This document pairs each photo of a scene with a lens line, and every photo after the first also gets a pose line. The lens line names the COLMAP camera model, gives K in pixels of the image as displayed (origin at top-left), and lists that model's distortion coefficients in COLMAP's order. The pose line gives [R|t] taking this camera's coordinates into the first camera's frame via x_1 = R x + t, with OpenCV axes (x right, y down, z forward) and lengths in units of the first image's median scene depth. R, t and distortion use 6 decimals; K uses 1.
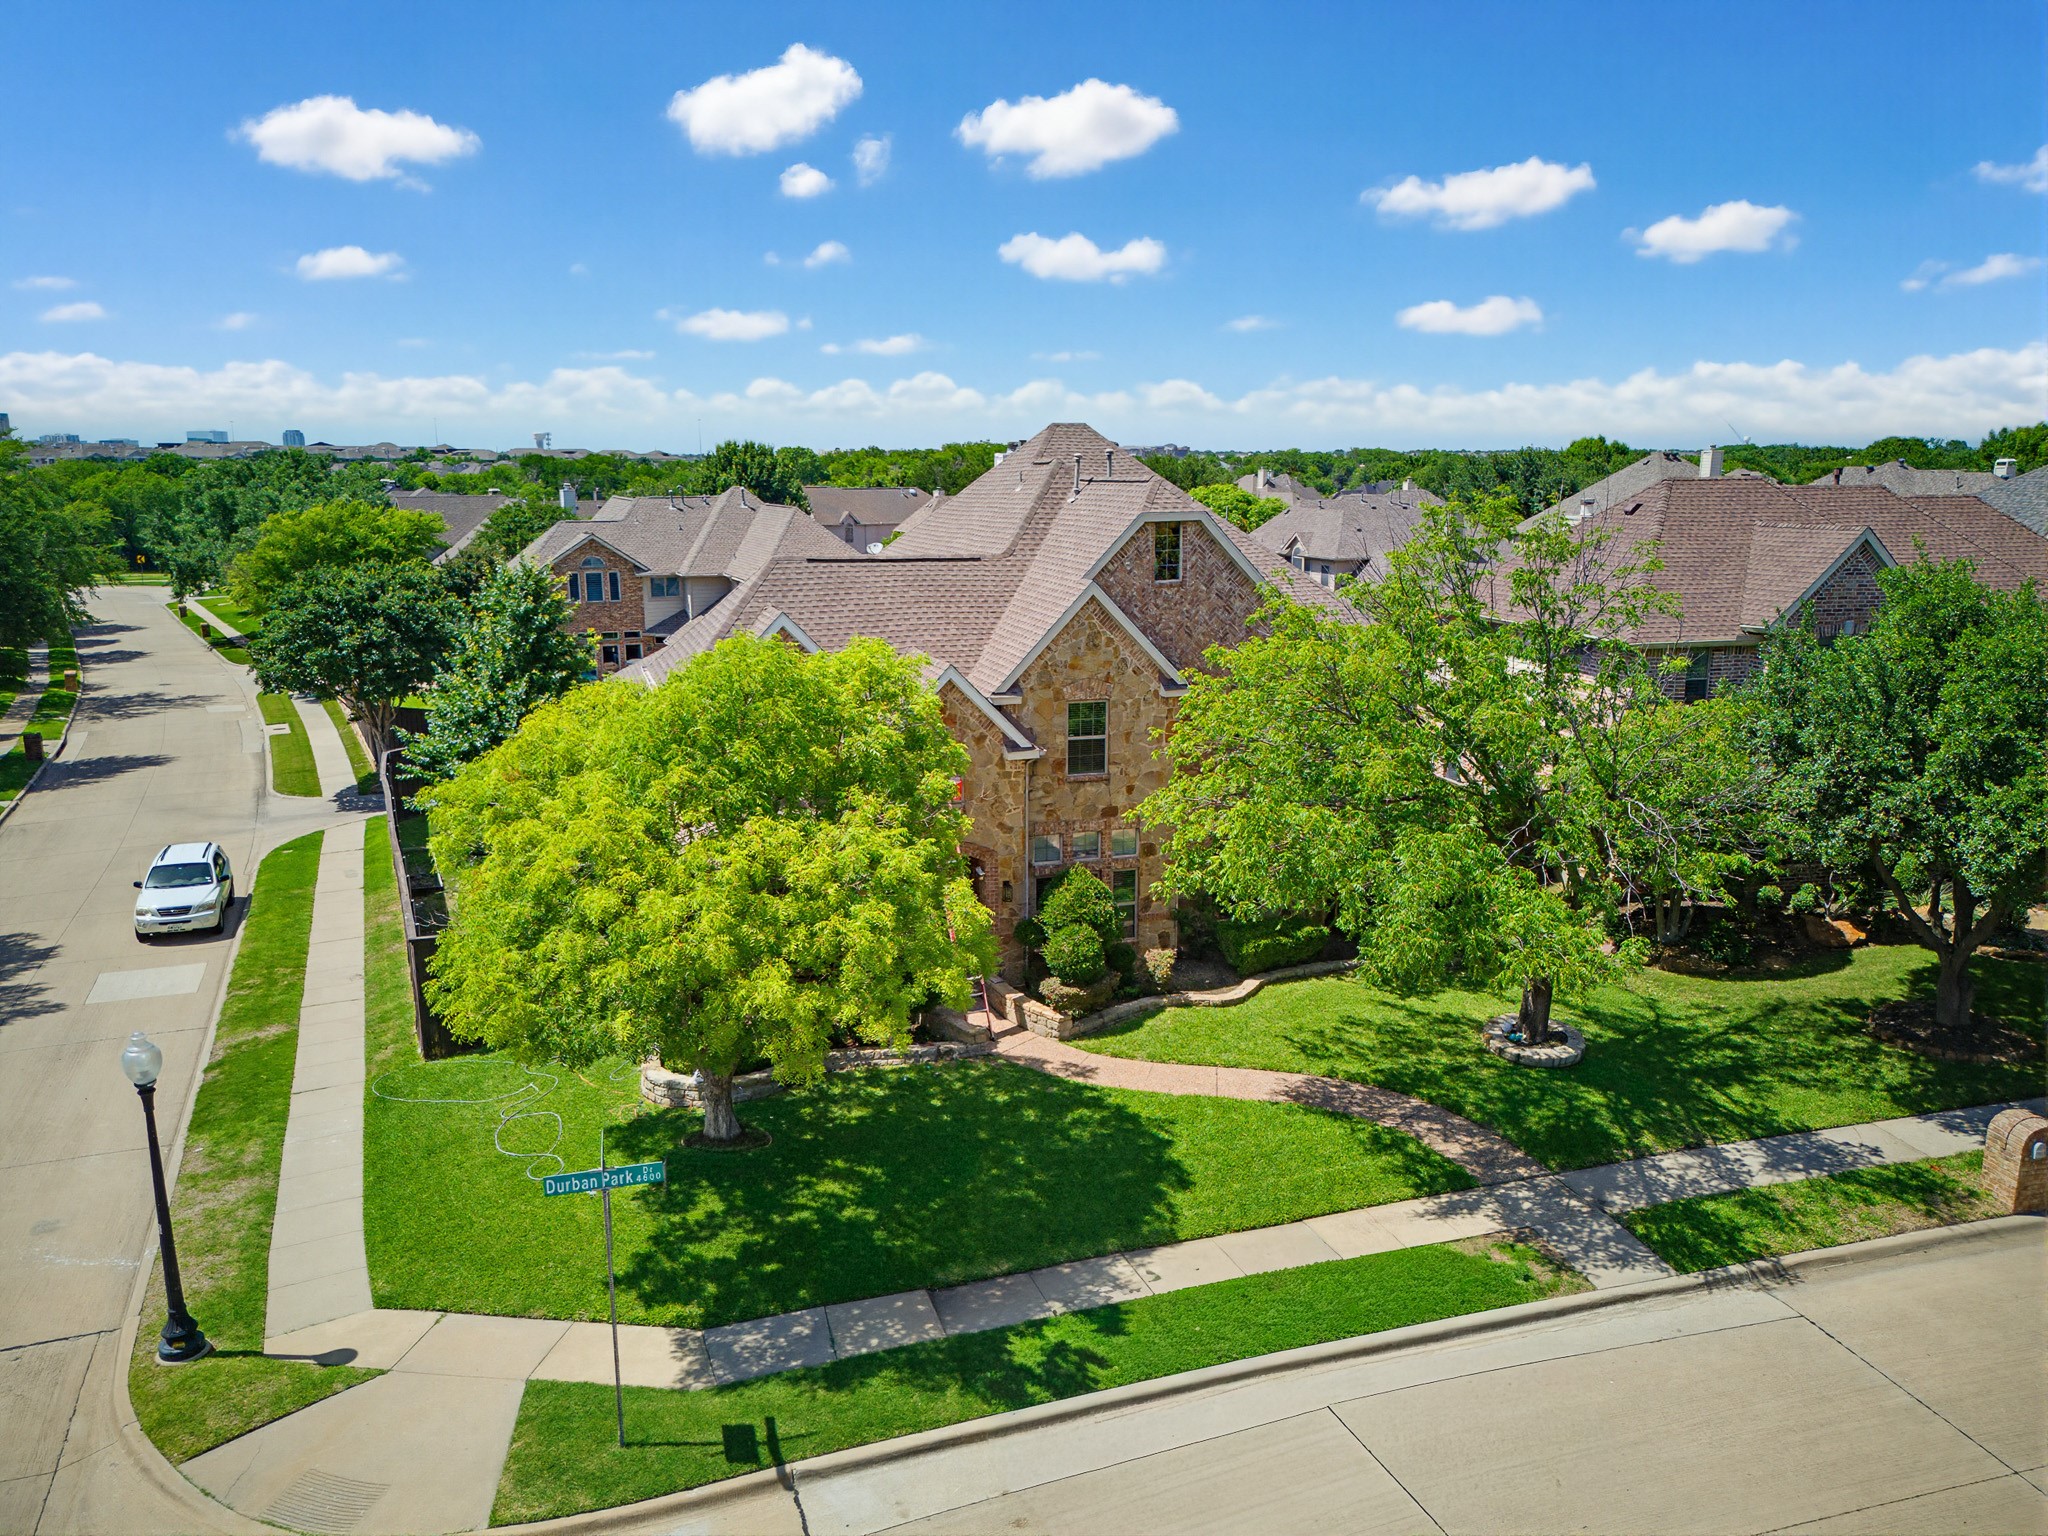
lens RADIAL K [[1481.4, 0, 1024.0], [0, 1481.4, 768.0], [0, 0, 1]] dist [0.022933, -0.005757]
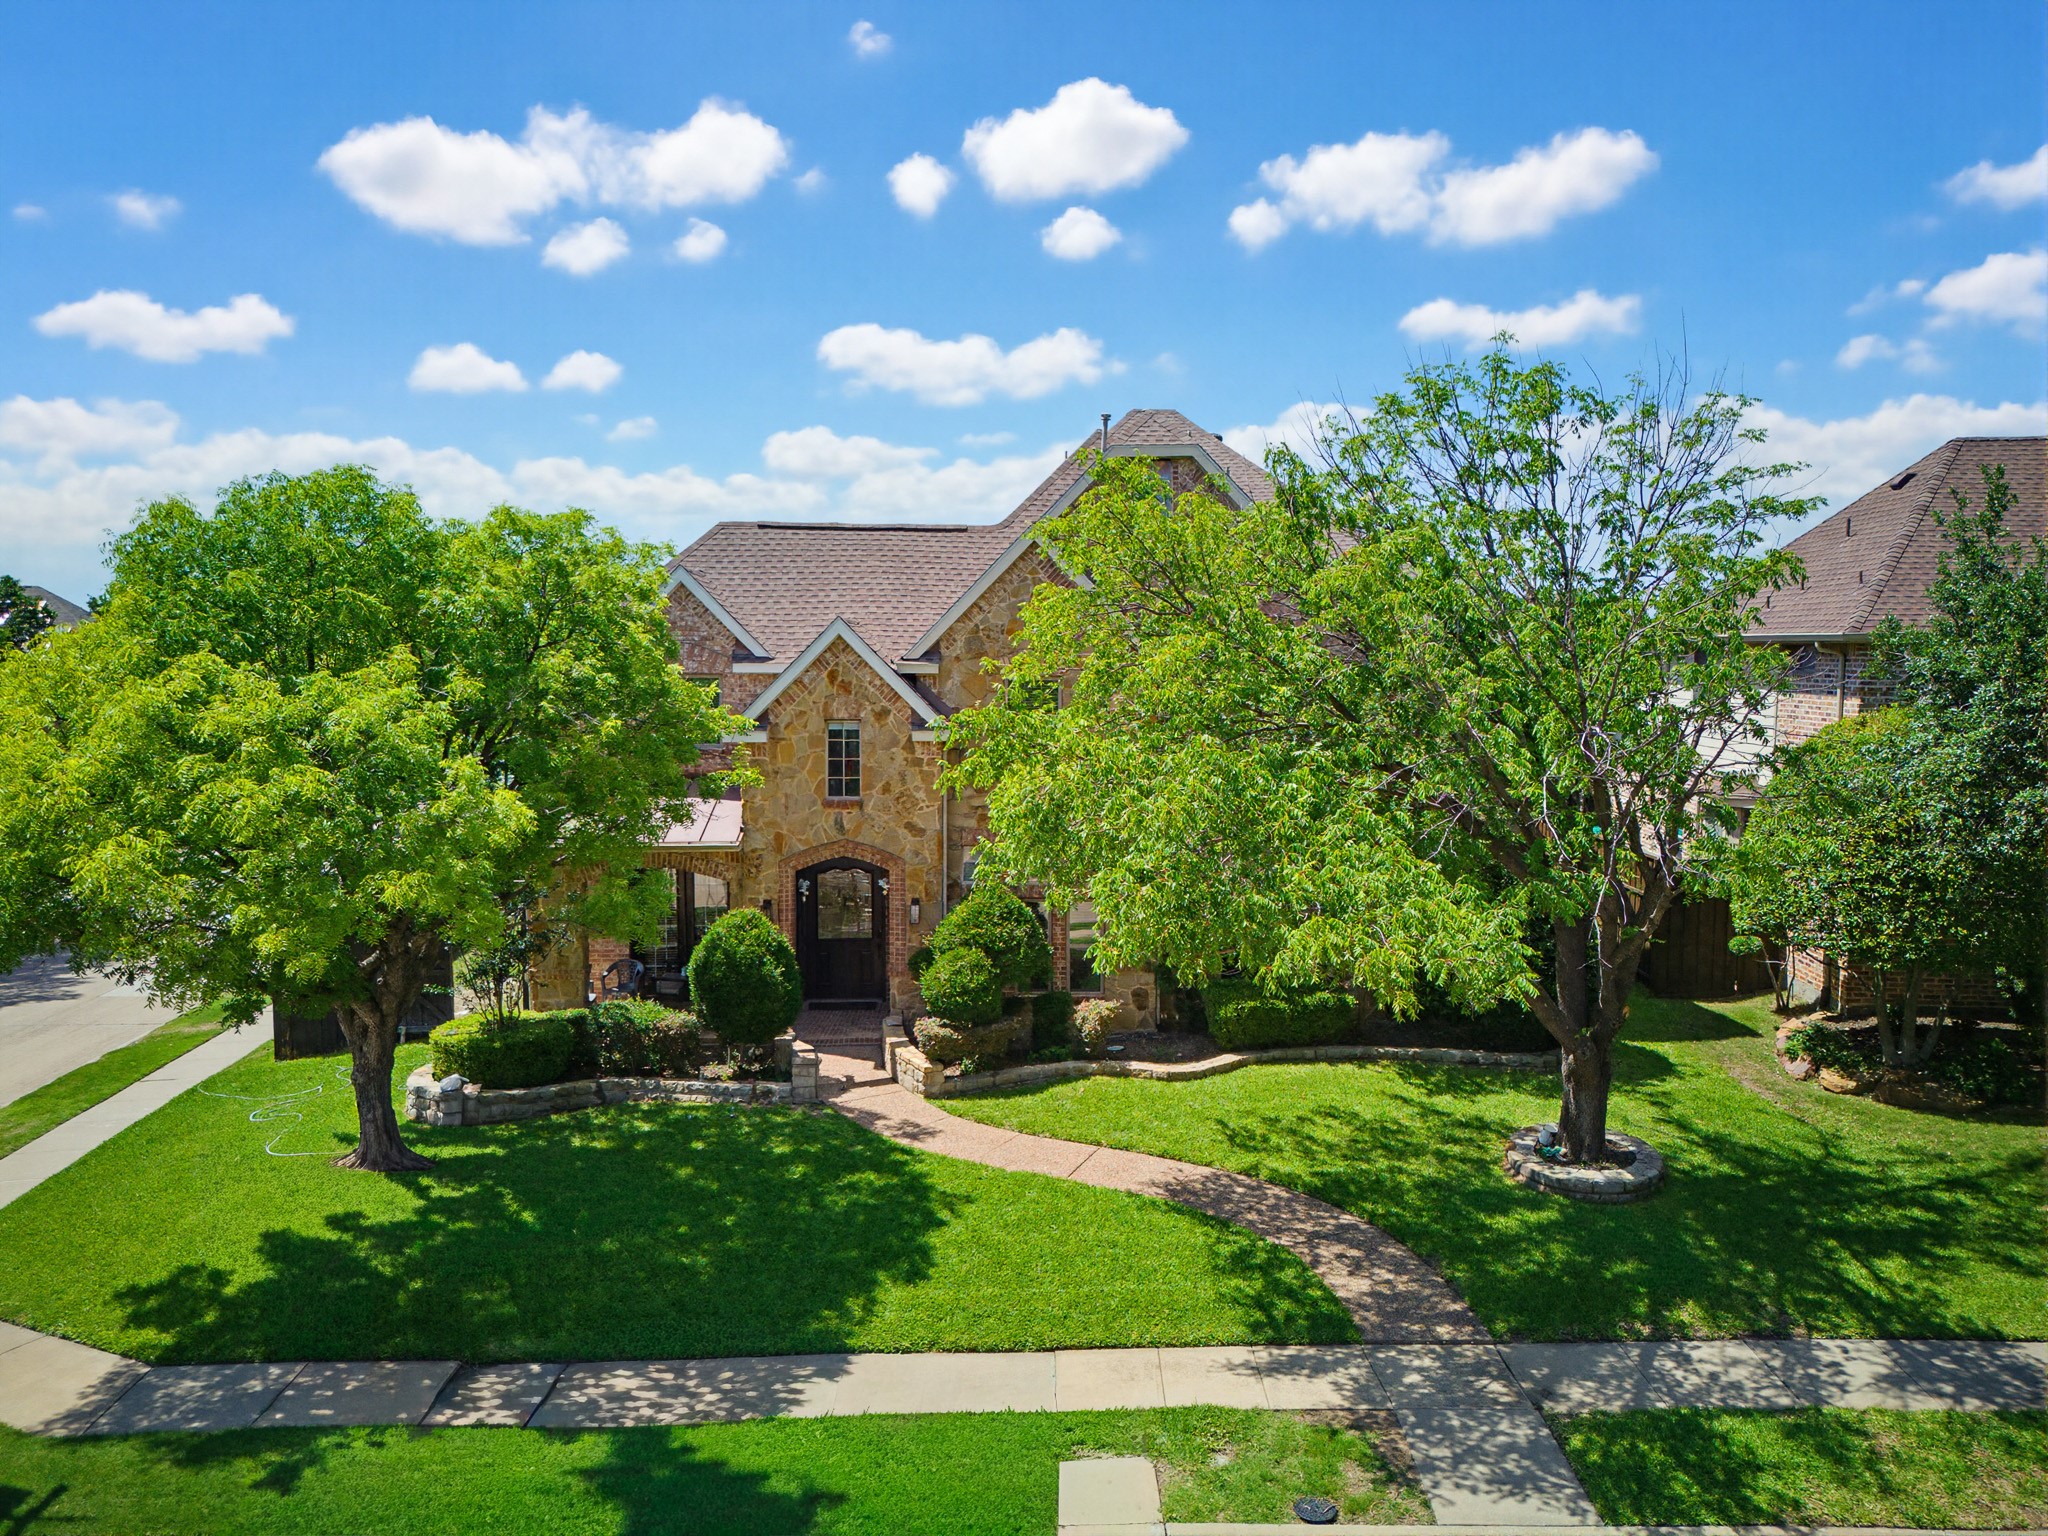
lens RADIAL K [[1481.4, 0, 1024.0], [0, 1481.4, 768.0], [0, 0, 1]] dist [0.022933, -0.005757]
pose [[0.955346, 0.026581, -0.294292, 0.316947], [-0.063009, 0.991365, -0.114999, 0.109317], [0.288694, 0.128407, 0.948772, 0.294849]]
